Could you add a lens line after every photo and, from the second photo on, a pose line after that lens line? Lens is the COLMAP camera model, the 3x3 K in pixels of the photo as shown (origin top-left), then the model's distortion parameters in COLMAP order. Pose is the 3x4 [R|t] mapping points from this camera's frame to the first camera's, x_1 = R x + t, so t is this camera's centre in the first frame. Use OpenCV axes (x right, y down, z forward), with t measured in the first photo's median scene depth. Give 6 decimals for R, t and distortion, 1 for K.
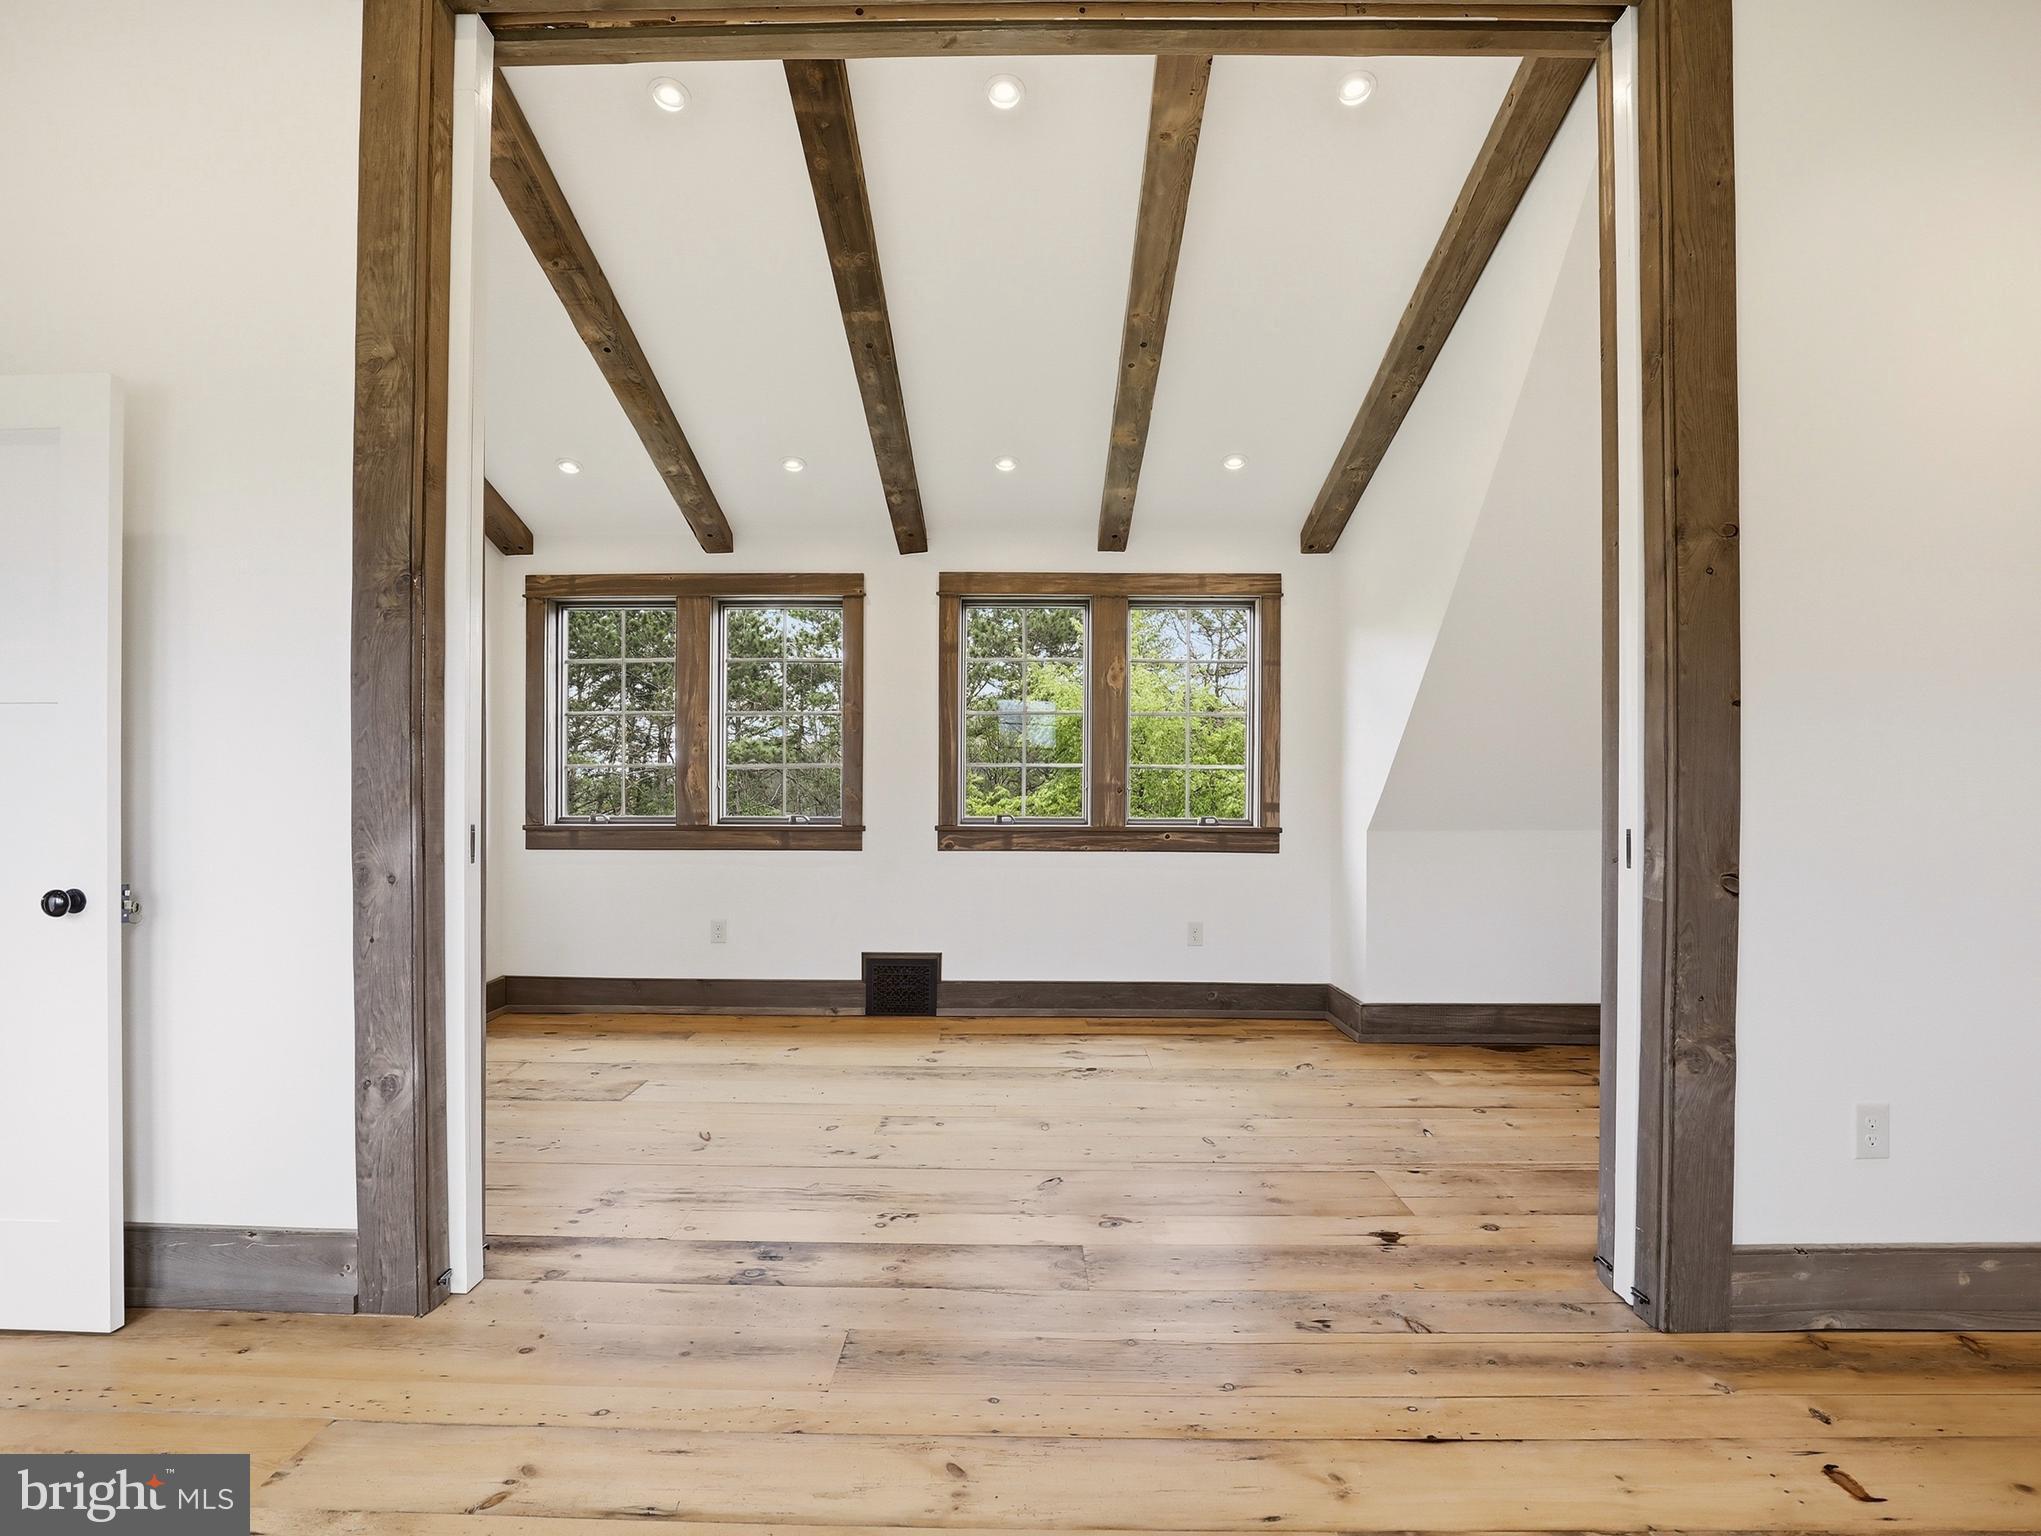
lens RADIAL K [[1071.1, 0, 1016.0], [0, 1071.1, 785.1], [0, 0, 1]] dist [-0.023695, 0.001544]
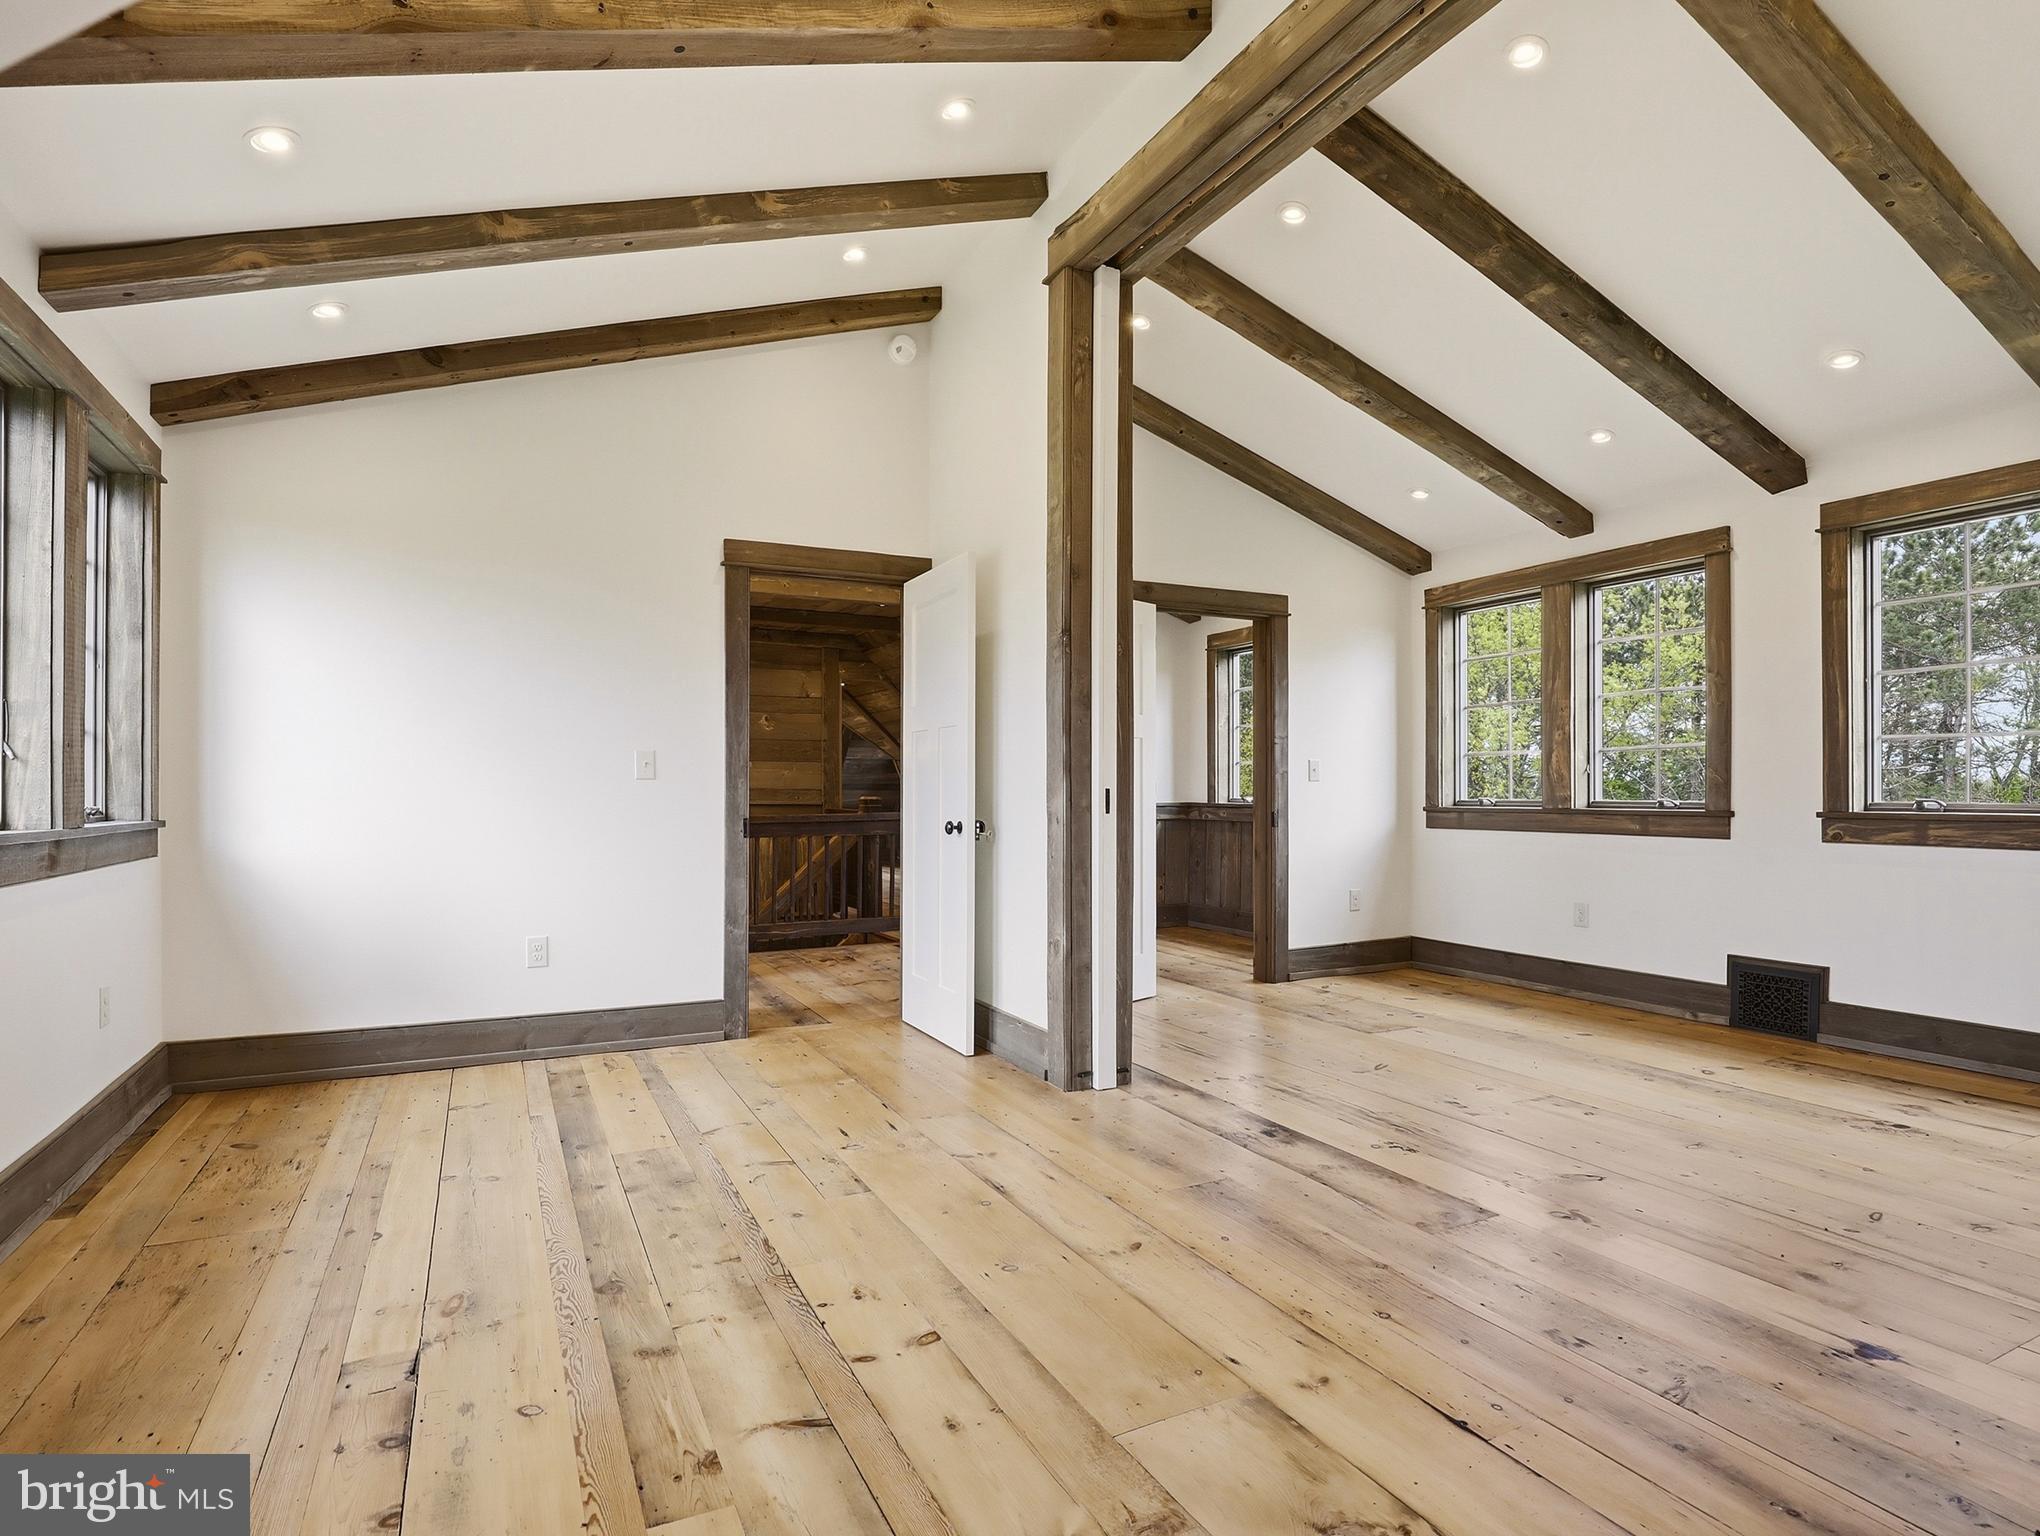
lens RADIAL K [[1070.6, 0, 1009.9], [0, 1070.6, 773.3], [0, 0, 1]] dist [-0.023695, 0.001544]
pose [[0.460876, -0.017011, -0.887301, 0.362689], [0.005796, 0.999853, -0.016159, 0.017905], [0.887446, 0.002304, 0.460907, 0.071745]]
